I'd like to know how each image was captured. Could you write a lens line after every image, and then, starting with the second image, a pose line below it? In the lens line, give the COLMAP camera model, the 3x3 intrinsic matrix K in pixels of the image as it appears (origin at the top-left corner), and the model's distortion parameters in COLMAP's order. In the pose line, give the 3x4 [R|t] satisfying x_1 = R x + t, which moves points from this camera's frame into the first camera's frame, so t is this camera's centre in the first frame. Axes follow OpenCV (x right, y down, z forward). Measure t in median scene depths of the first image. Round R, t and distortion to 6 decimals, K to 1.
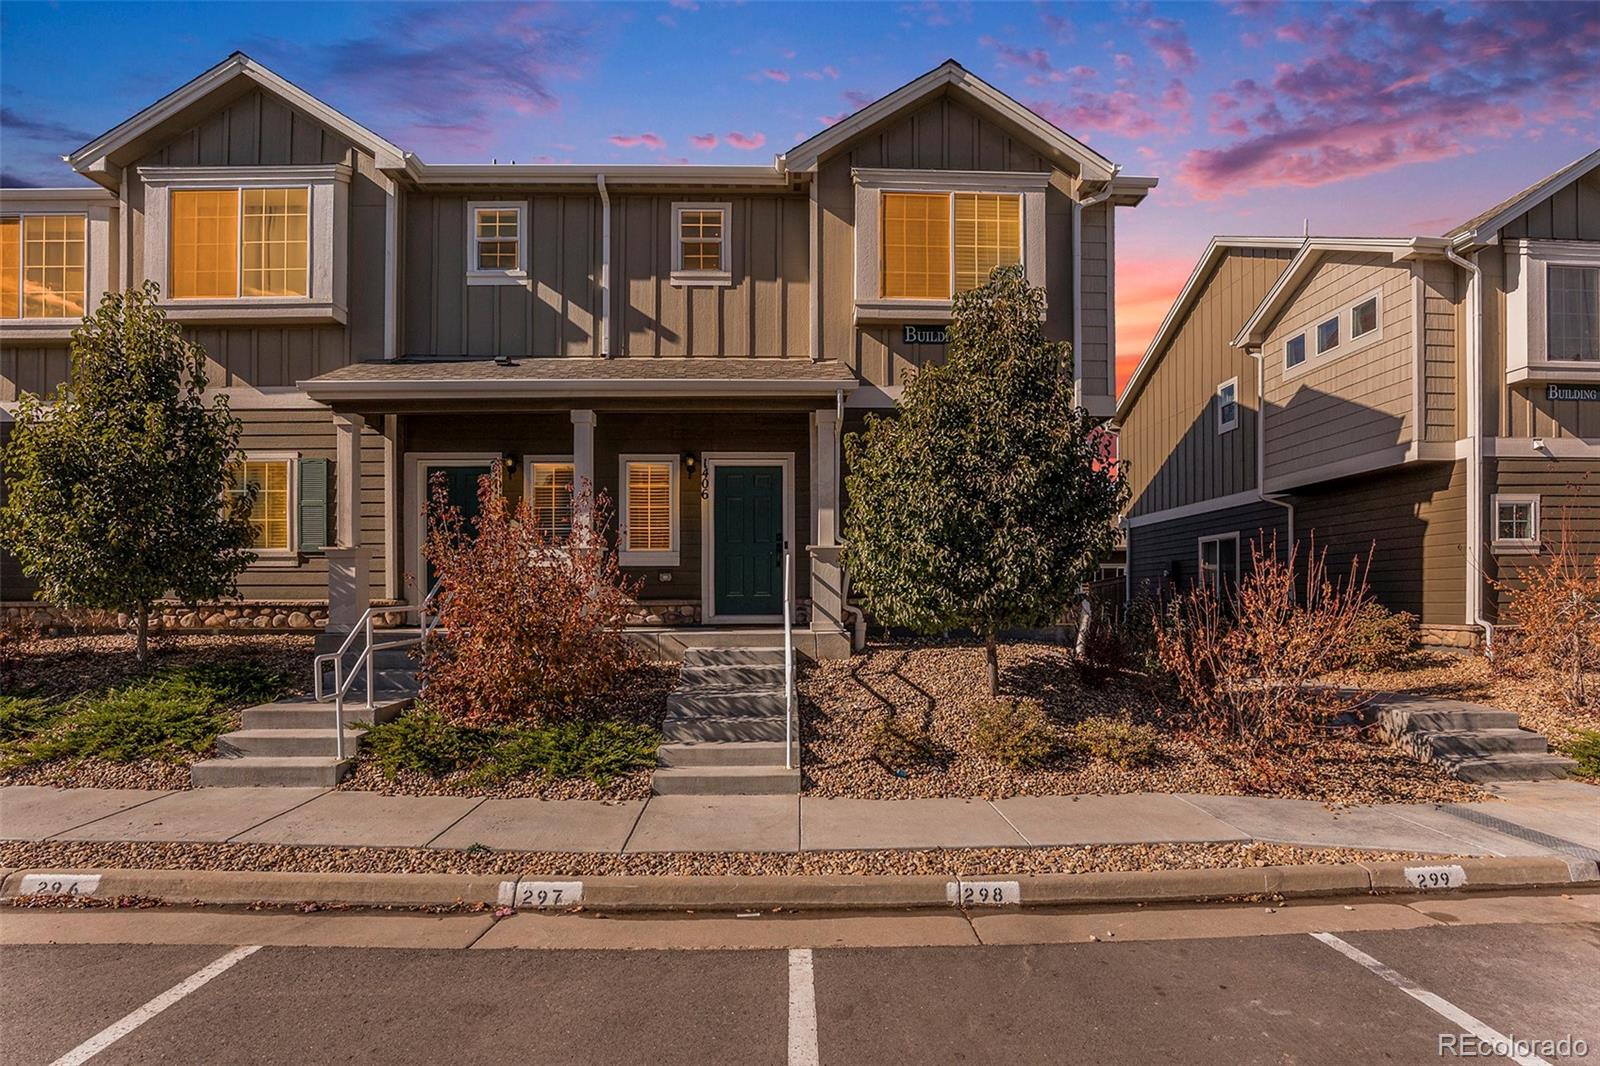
lens RADIAL K [[751.3, 0, 804.4], [0, 751.3, 534.3], [0, 0, 1]] dist [-0.062084, 0.017200]
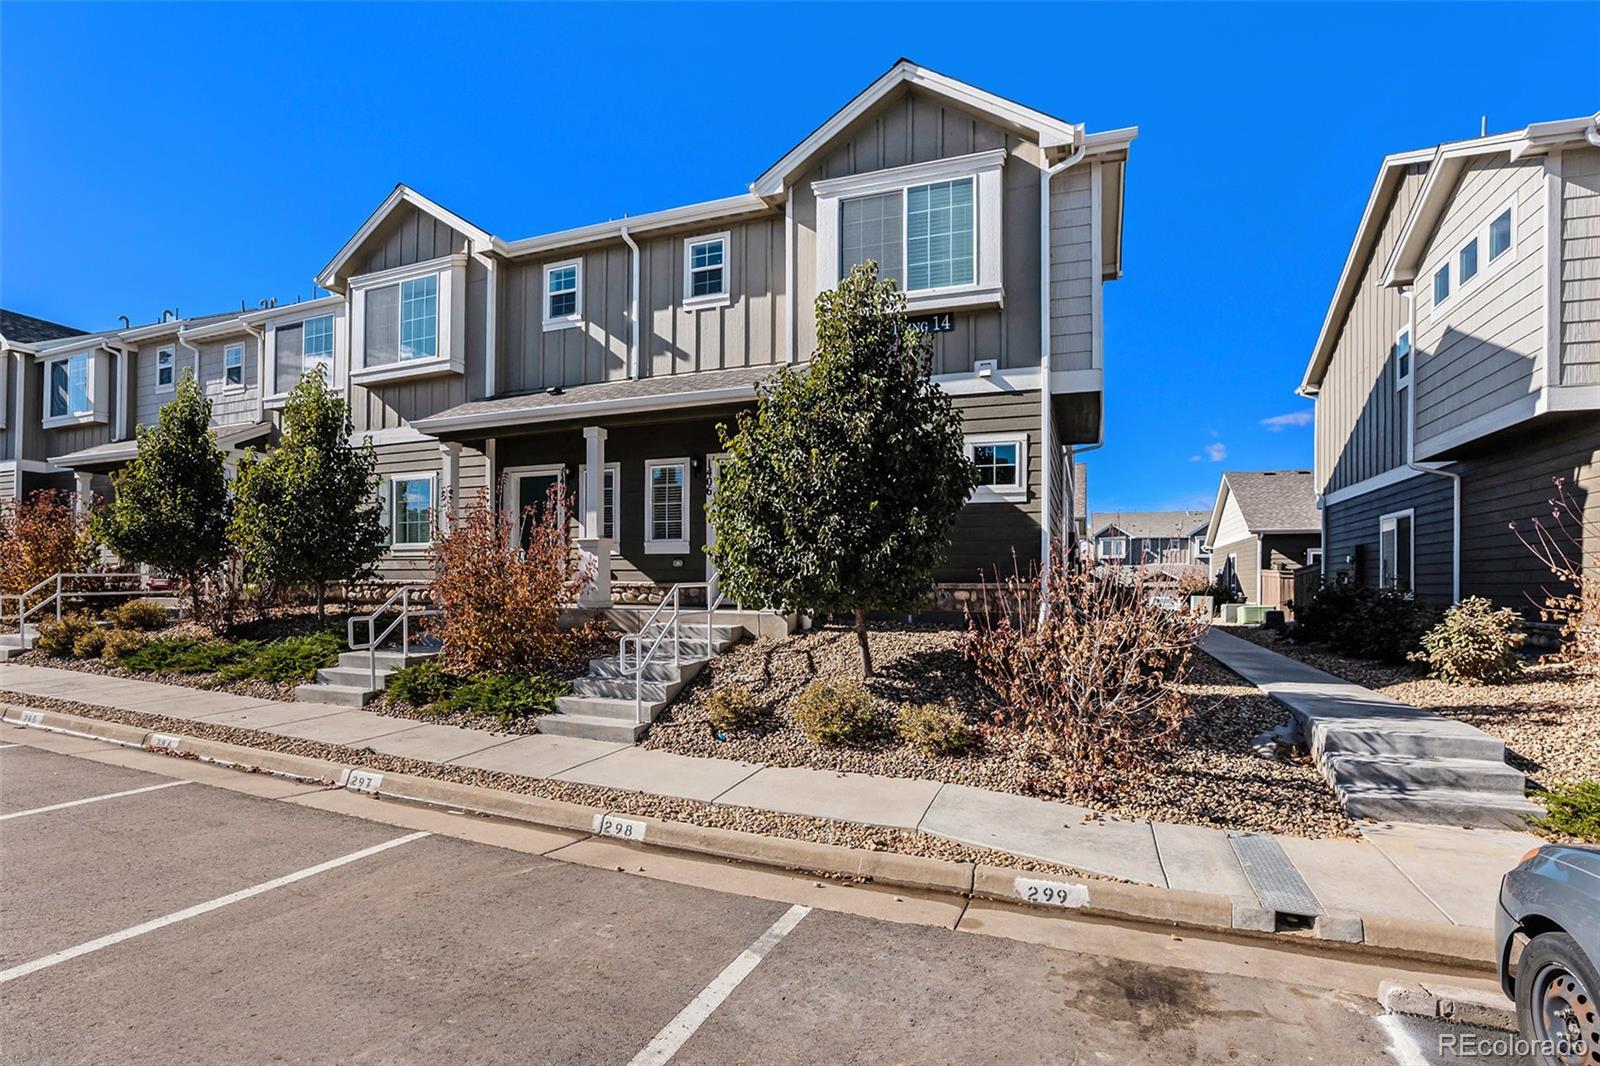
lens RADIAL K [[743.4, 0, 804.4], [0, 743.4, 524.3], [0, 0, 1]] dist [-0.072544, 0.016976]
pose [[0.924333, -0.019826, -0.381072, 0.427924], [0.020575, 0.999786, -0.002108, 0.002550], [0.381032, -0.005892, 0.924543, 0.010003]]
